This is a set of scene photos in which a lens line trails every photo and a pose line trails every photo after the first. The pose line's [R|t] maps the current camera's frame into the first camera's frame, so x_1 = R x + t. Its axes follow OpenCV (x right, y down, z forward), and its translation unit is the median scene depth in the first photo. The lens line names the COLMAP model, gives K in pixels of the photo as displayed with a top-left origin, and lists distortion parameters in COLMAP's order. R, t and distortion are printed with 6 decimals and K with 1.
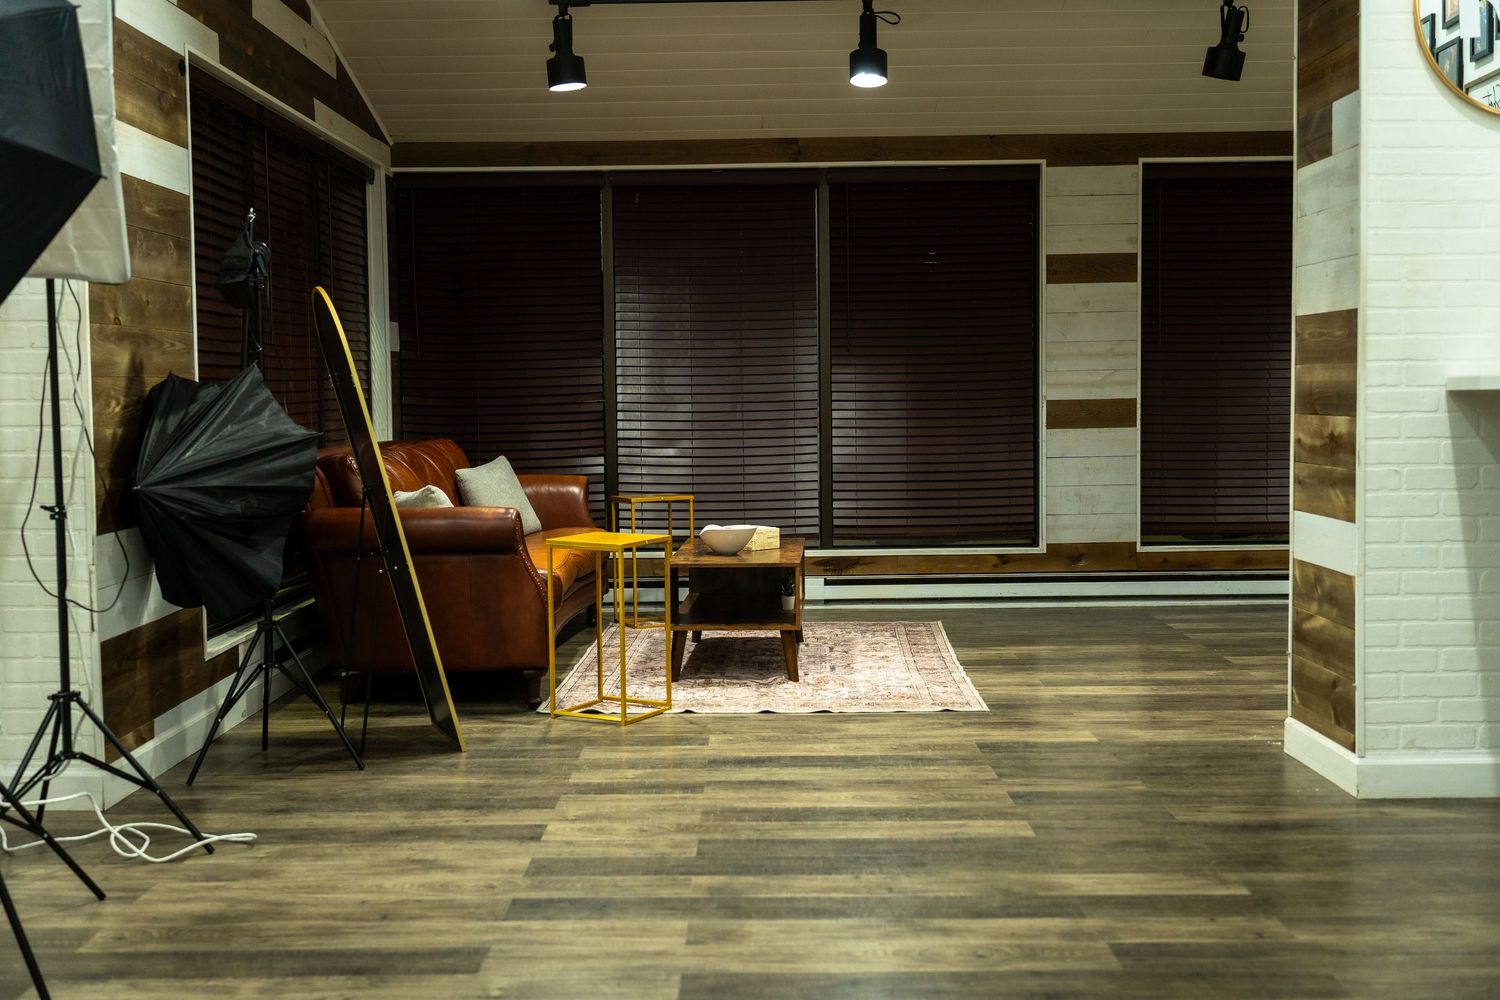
lens RADIAL K [[1666.7, 0, 751.7], [0, 1666.7, 507.0], [0, 0, 1]] dist [-0.003273, 0.004231]
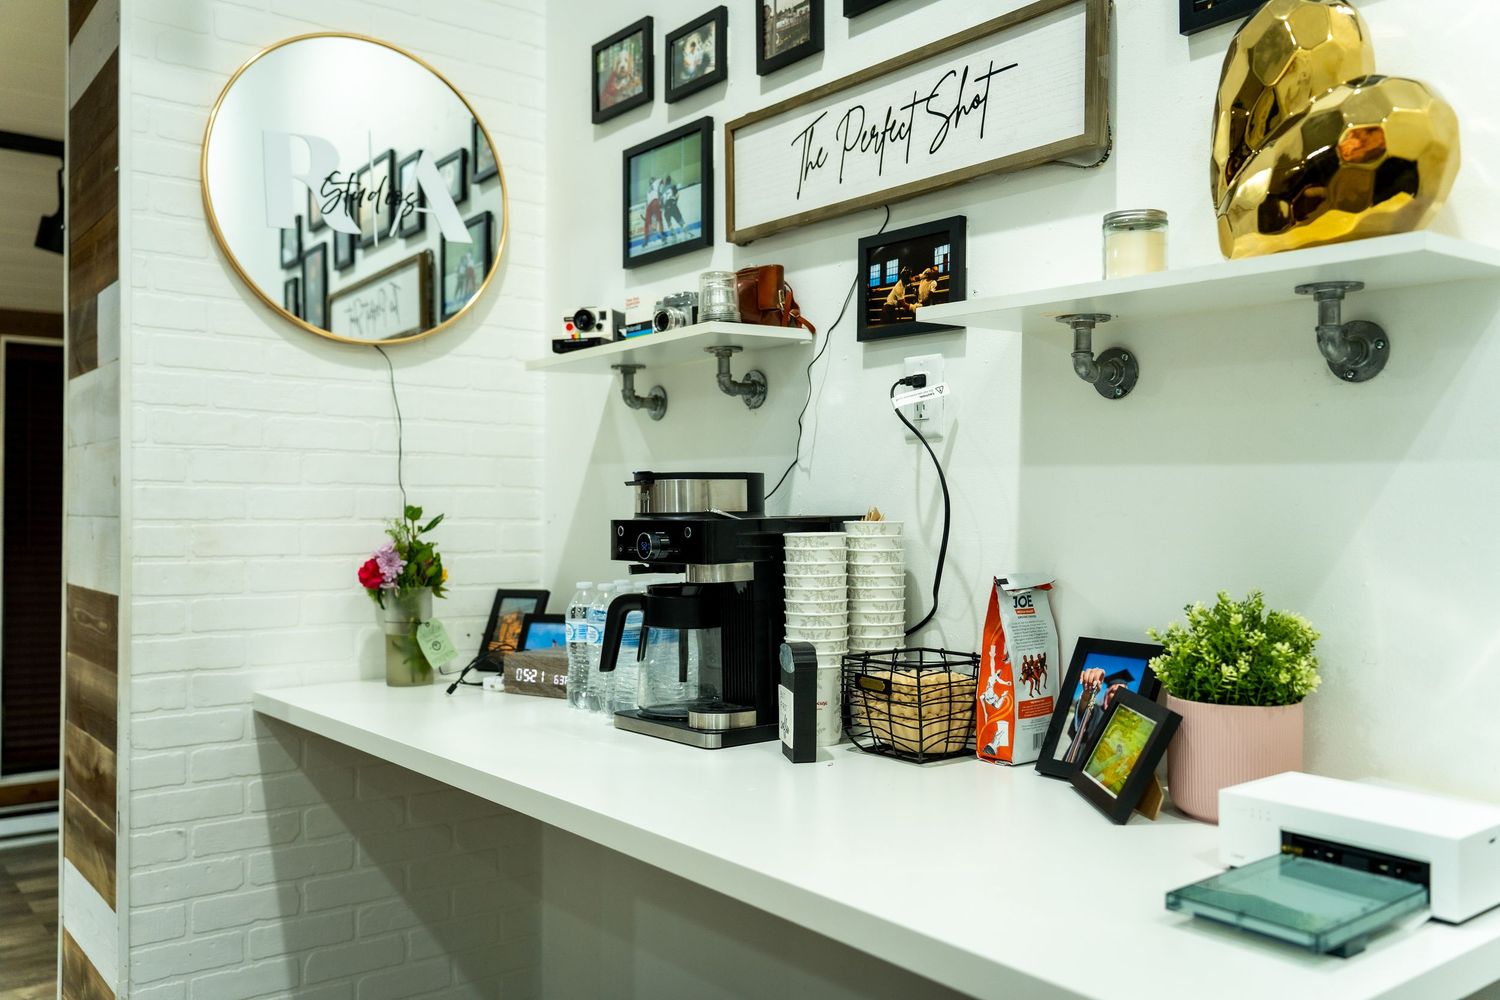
lens RADIAL K [[1279.3, 0, 750.0], [0, 1279.3, 500.0], [0, 0, 1]] dist [0.003479, 0.009337]
pose [[0.791909, 0.021648, 0.610256, 0.247911], [0.030236, 0.996755, -0.074594, -0.111842], [-0.609891, 0.077523, 0.788685, 0.429671]]
